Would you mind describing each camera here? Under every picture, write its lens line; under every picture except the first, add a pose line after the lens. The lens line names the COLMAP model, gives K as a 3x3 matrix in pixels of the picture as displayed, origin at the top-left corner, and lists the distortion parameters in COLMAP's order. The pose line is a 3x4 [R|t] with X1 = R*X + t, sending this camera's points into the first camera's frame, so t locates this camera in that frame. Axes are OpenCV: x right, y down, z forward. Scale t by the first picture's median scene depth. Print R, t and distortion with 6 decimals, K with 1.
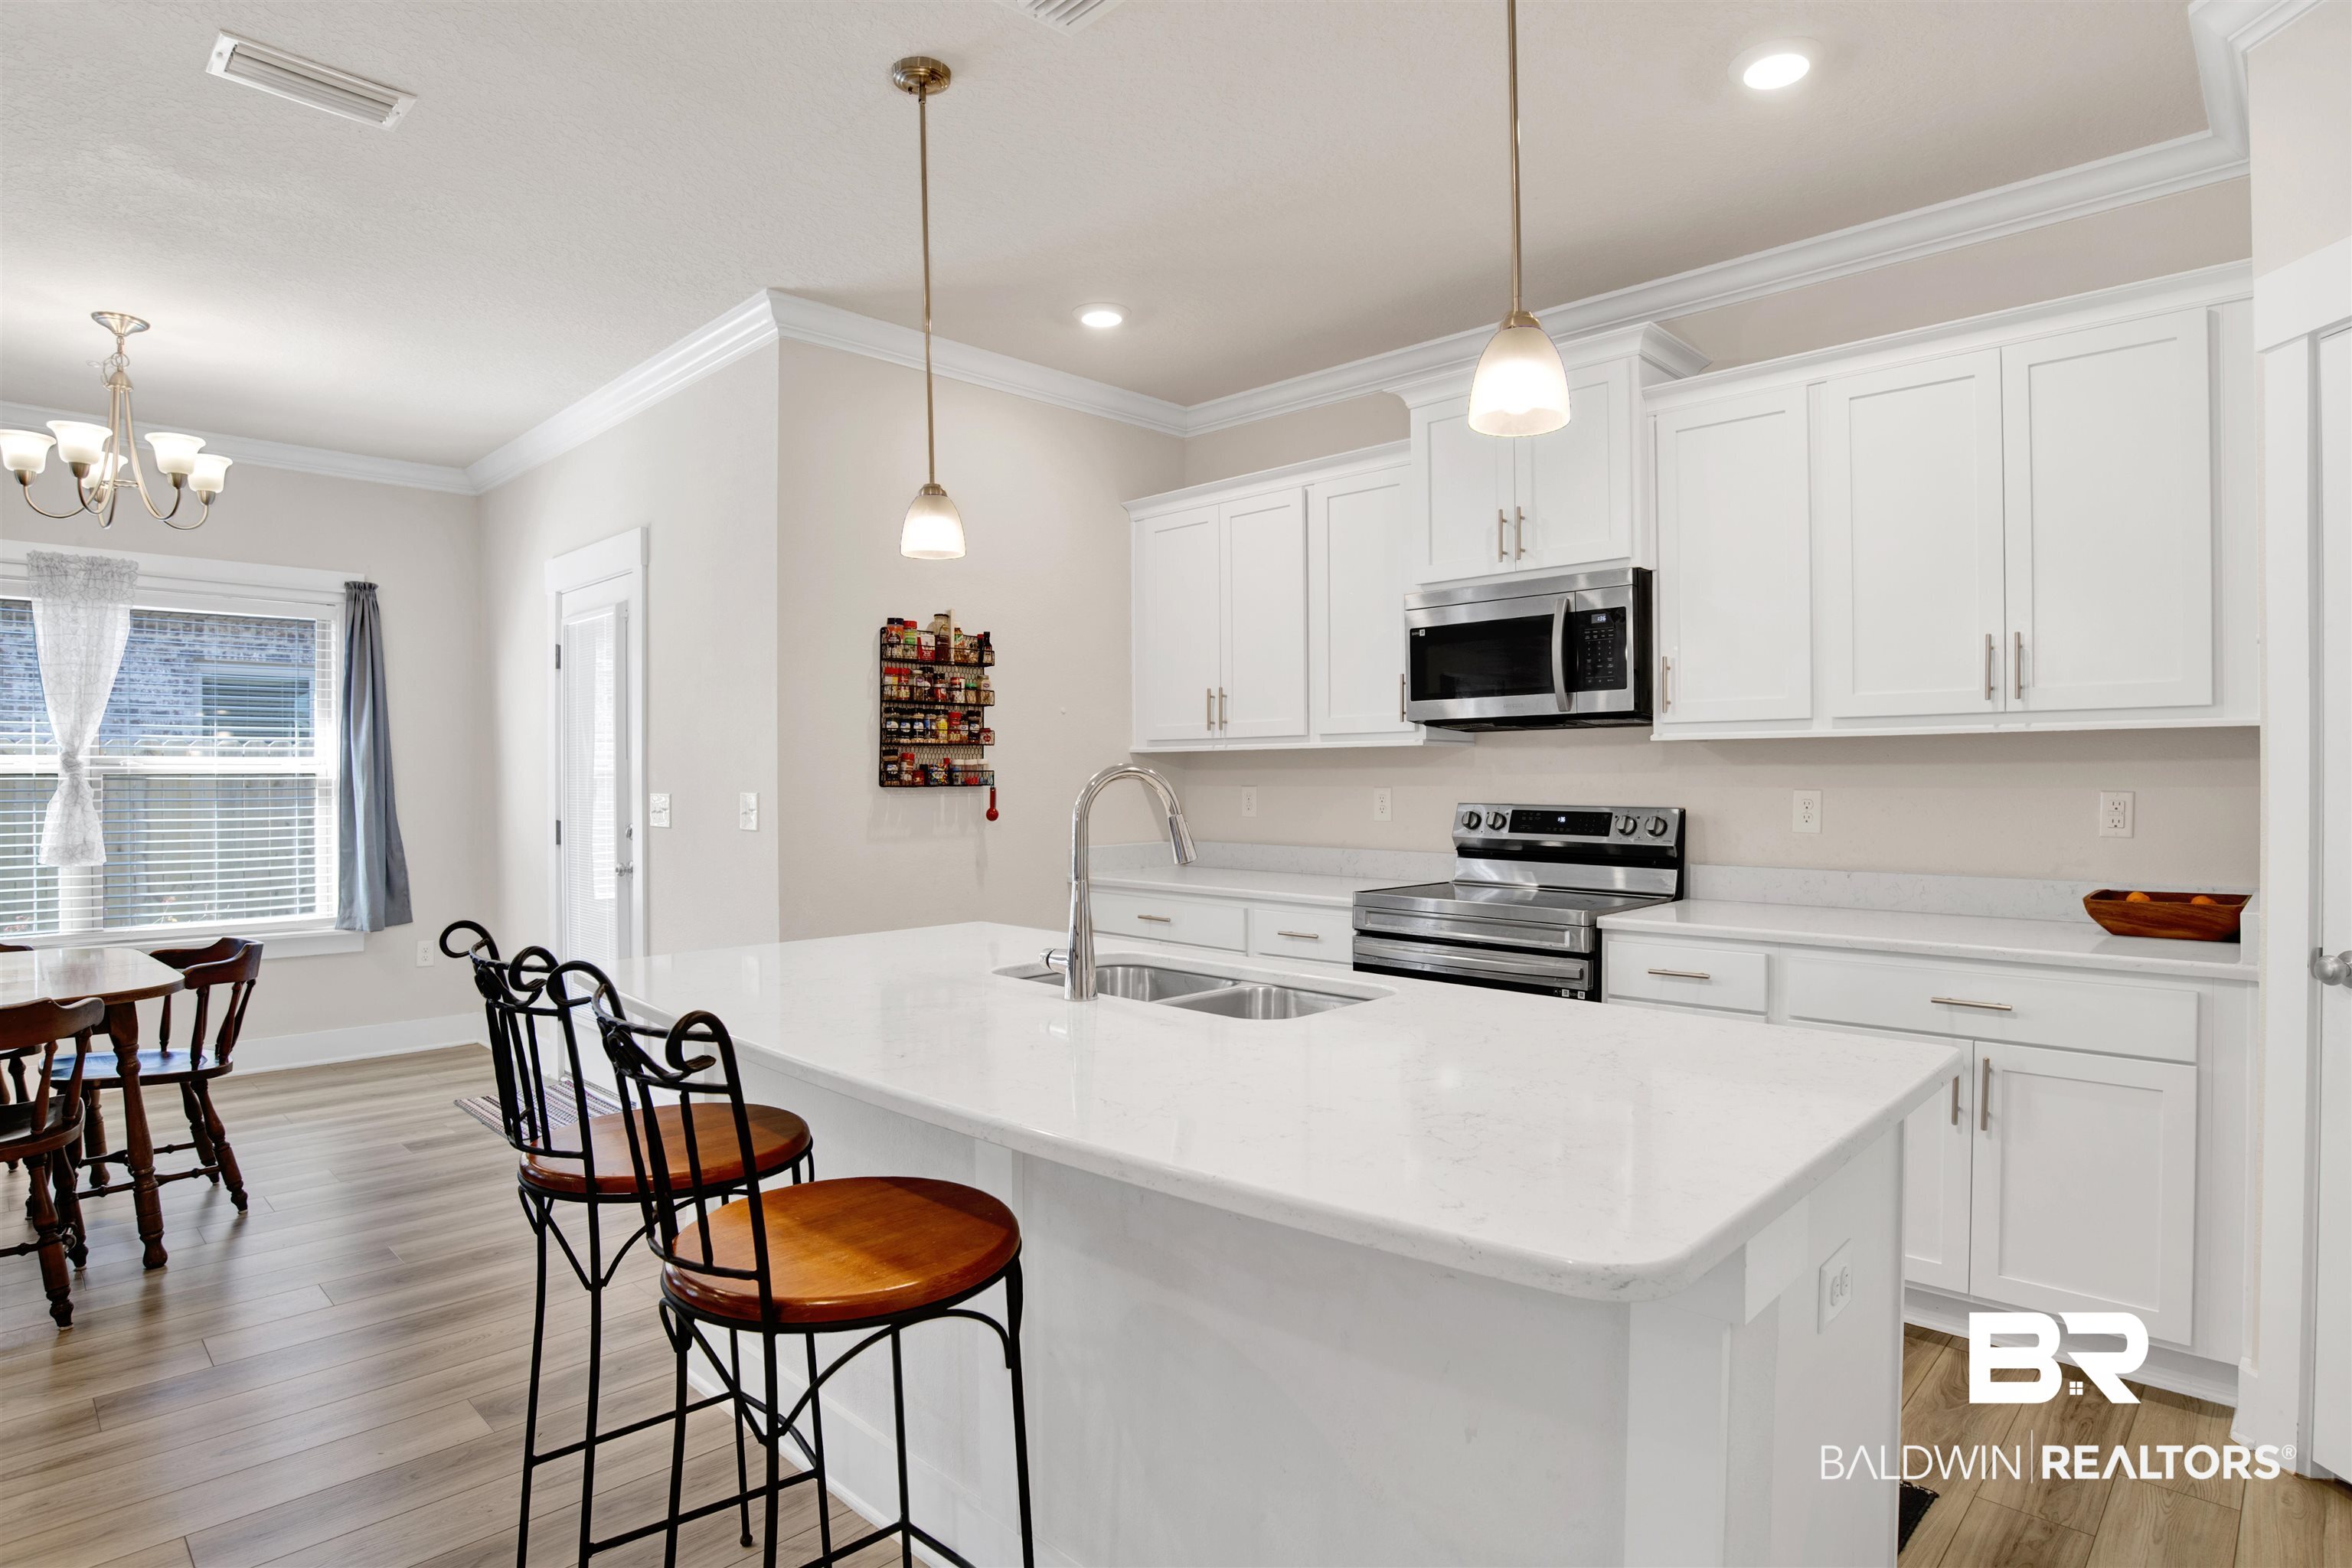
lens RADIAL K [[1224.3, 0, 1176.8], [0, 1224.3, 788.4], [0, 0, 1]] dist [-0.061457, 0.017395]
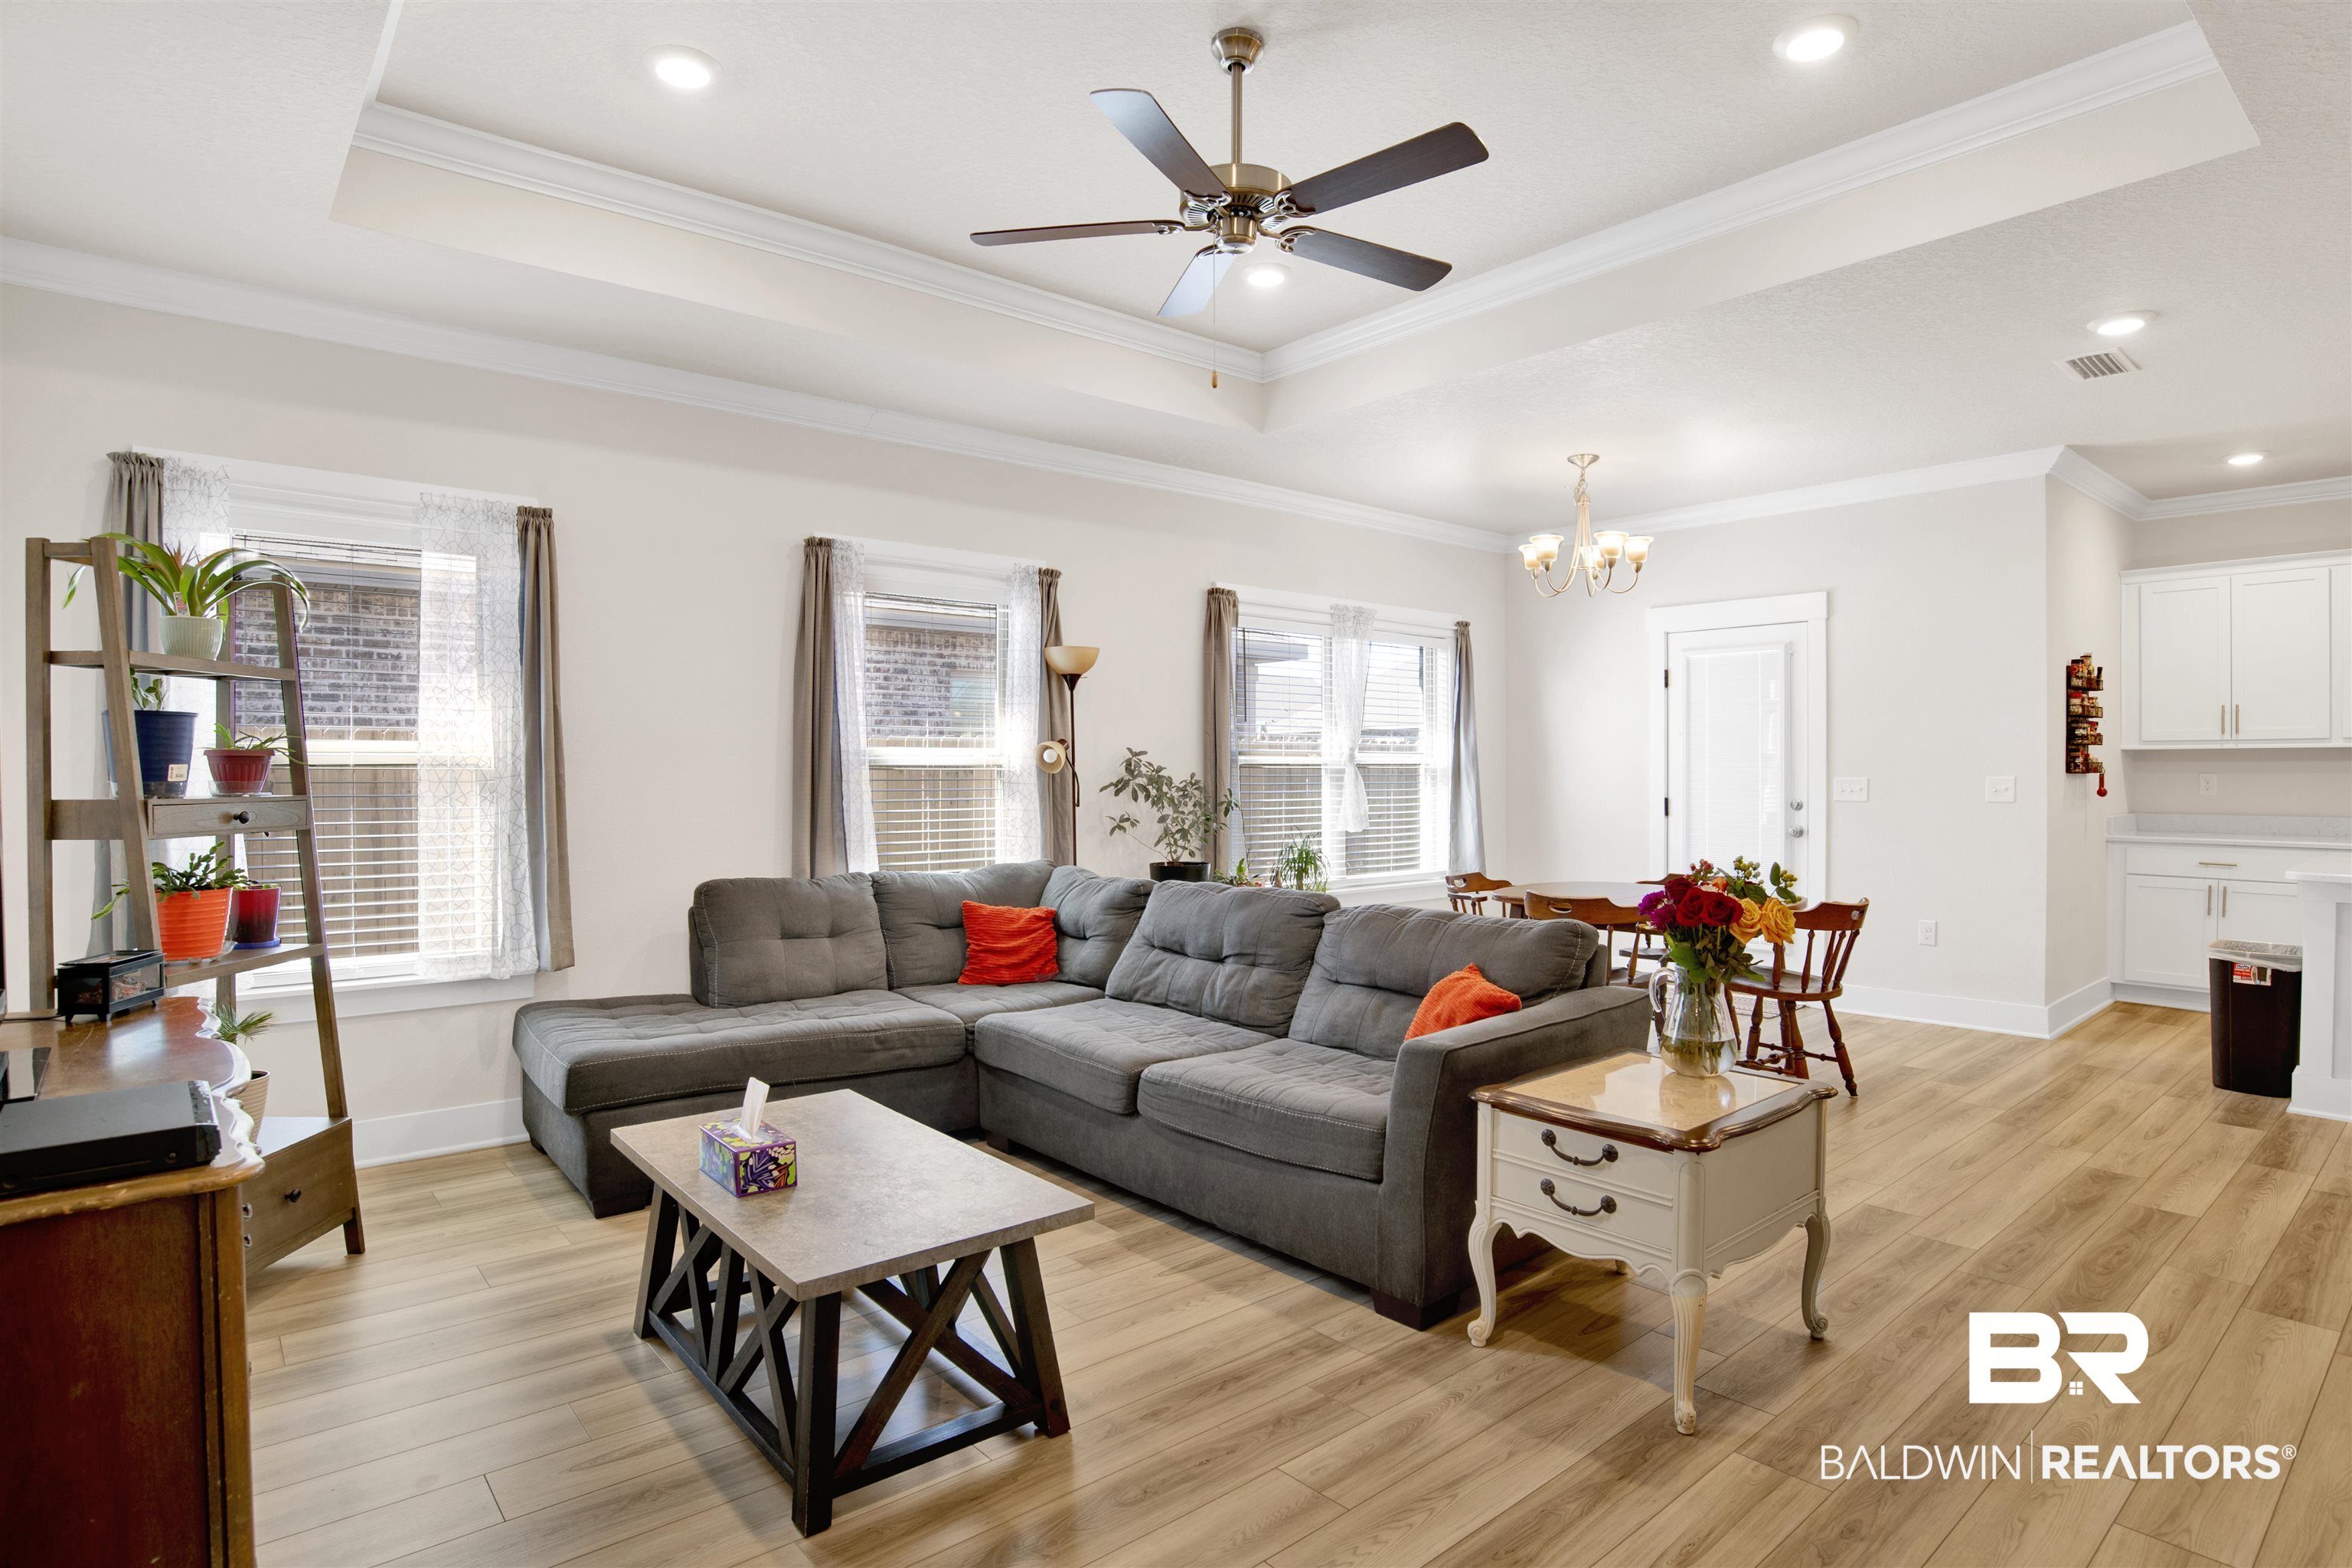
lens RADIAL K [[1224.3, 0, 1164.7], [0, 1224.3, 771.1], [0, 0, 1]] dist [-0.061457, 0.017395]
pose [[0.994783, 0.002732, -0.101980, -1.180169], [-0.003496, 0.999967, -0.007322, 0.009856], [0.101957, 0.007641, 0.994759, -0.540026]]
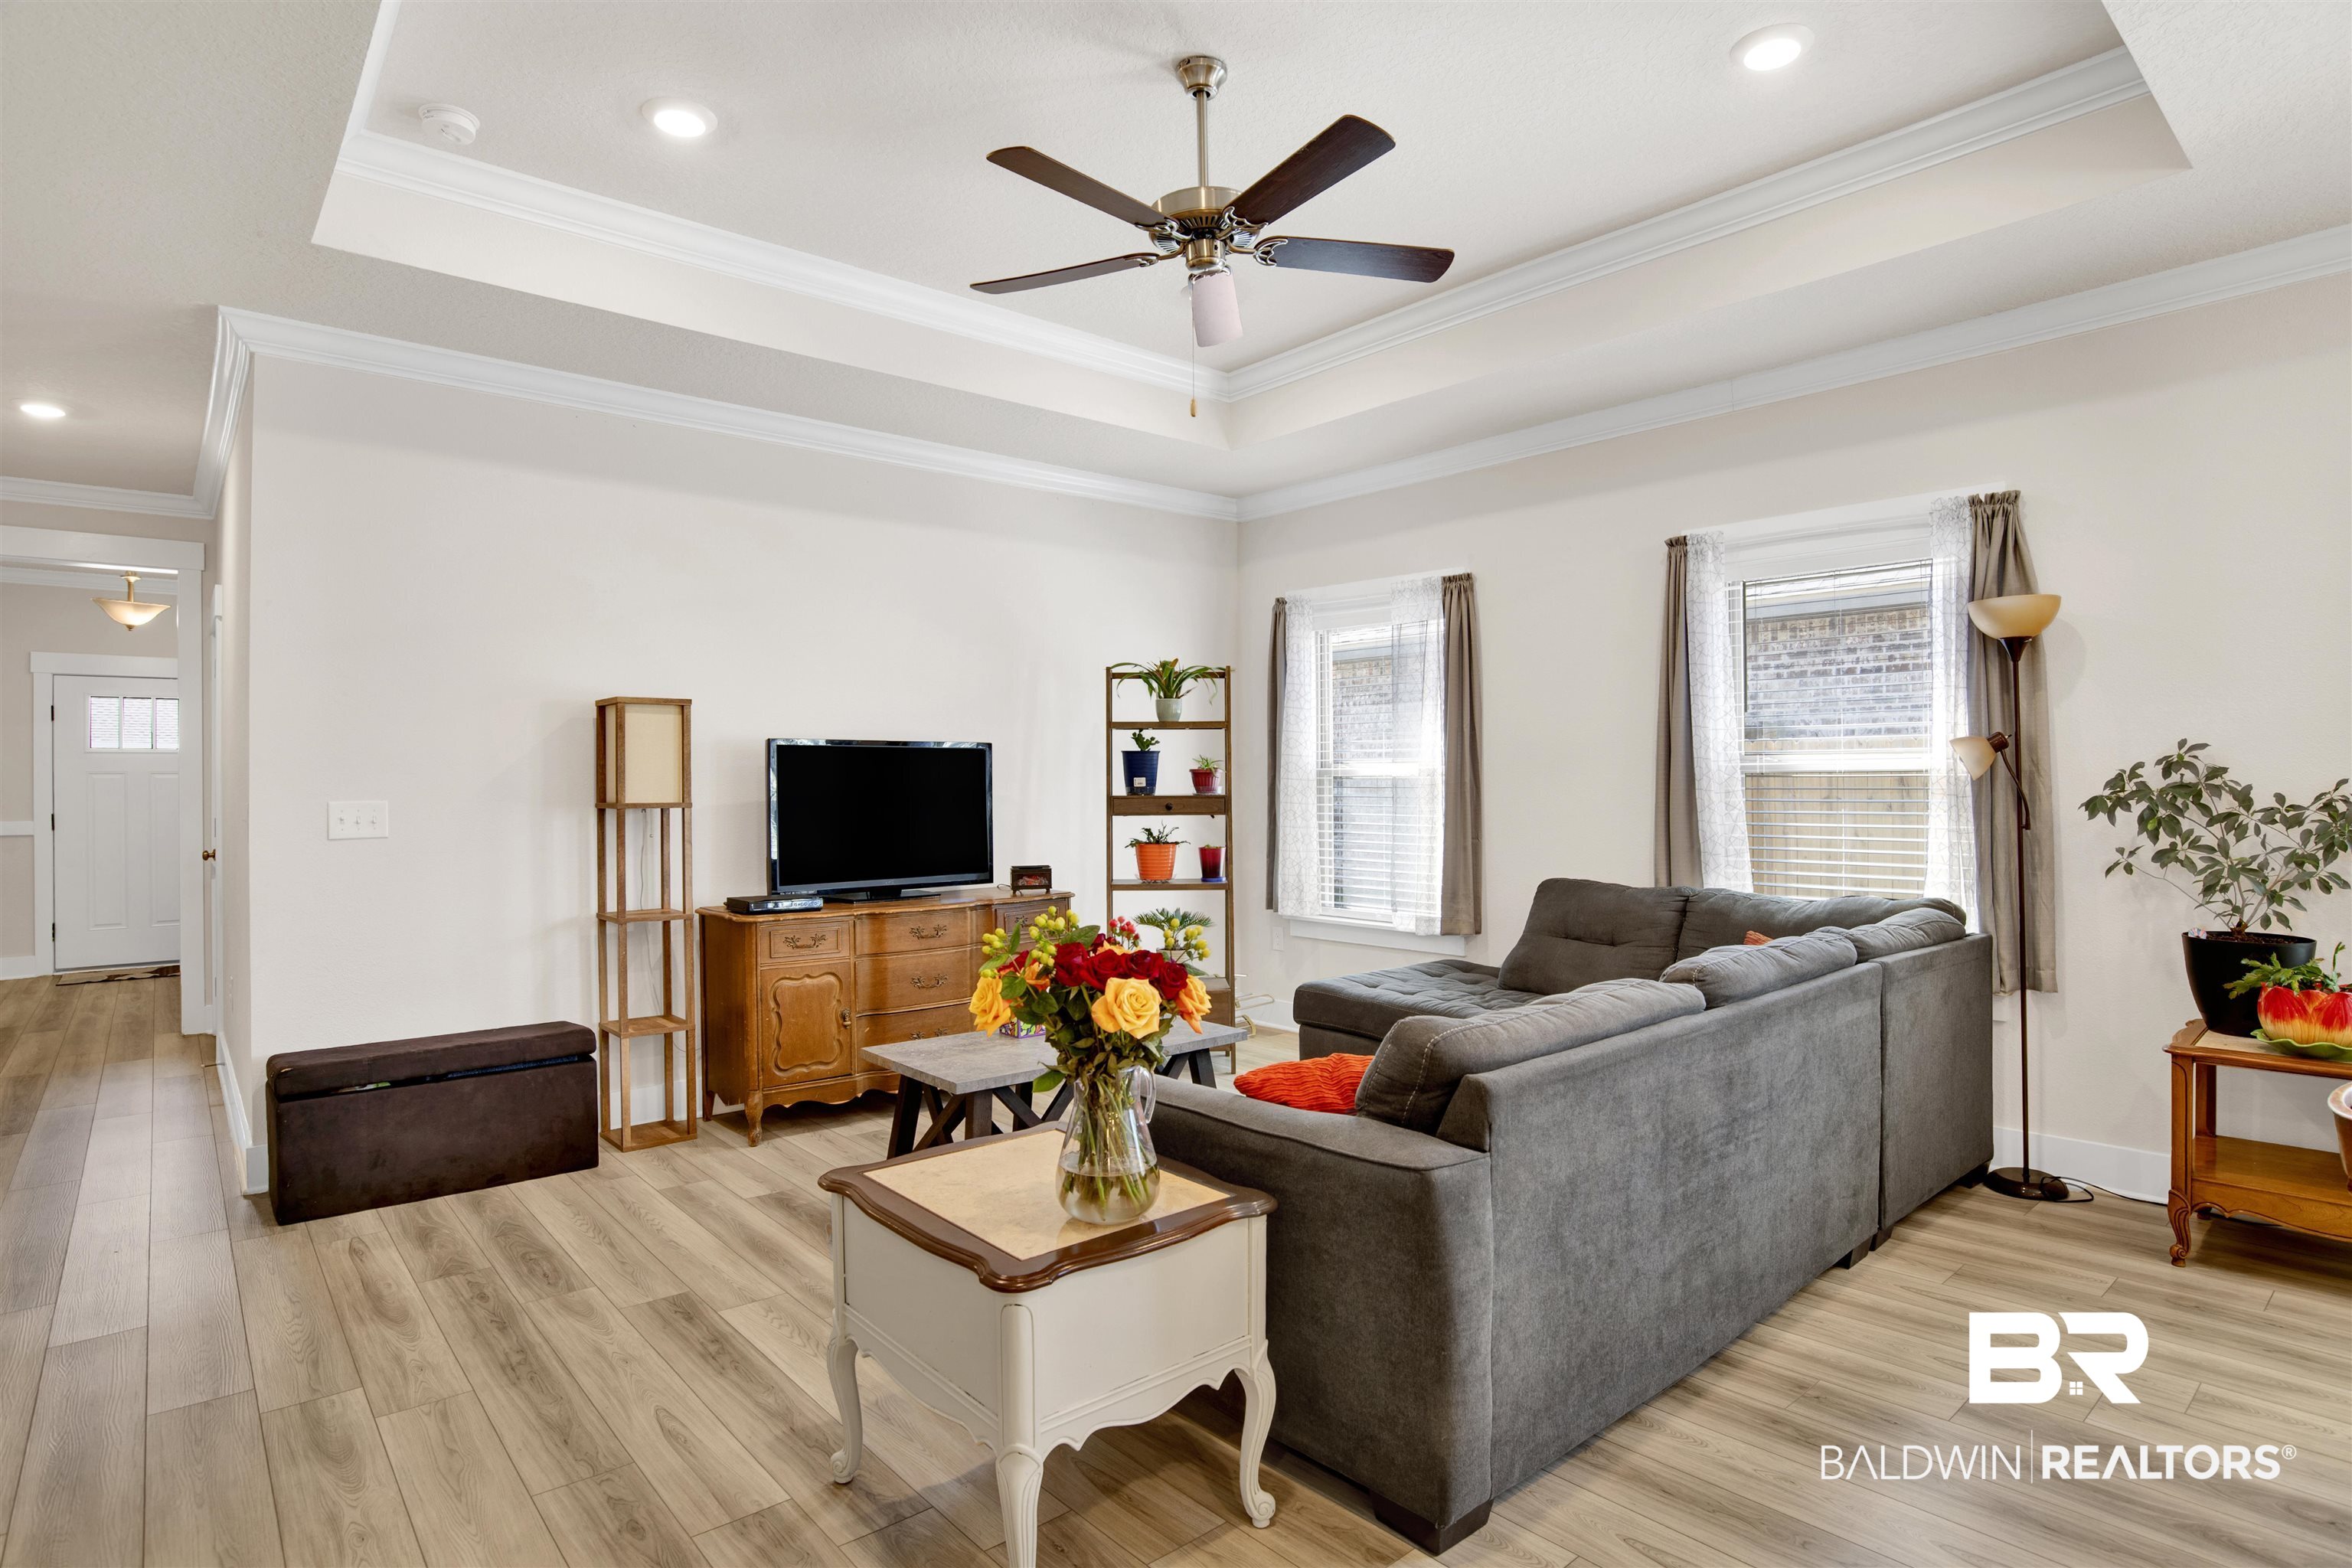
lens RADIAL K [[1224.3, 0, 1214.4], [0, 1224.3, 777.1], [0, 0, 1]] dist [-0.061457, 0.017395]
pose [[-0.077144, 0.002066, -0.997018, -0.468704], [-0.001942, 0.999996, 0.002223, -0.001521], [0.997018, 0.002108, -0.077139, 0.255634]]
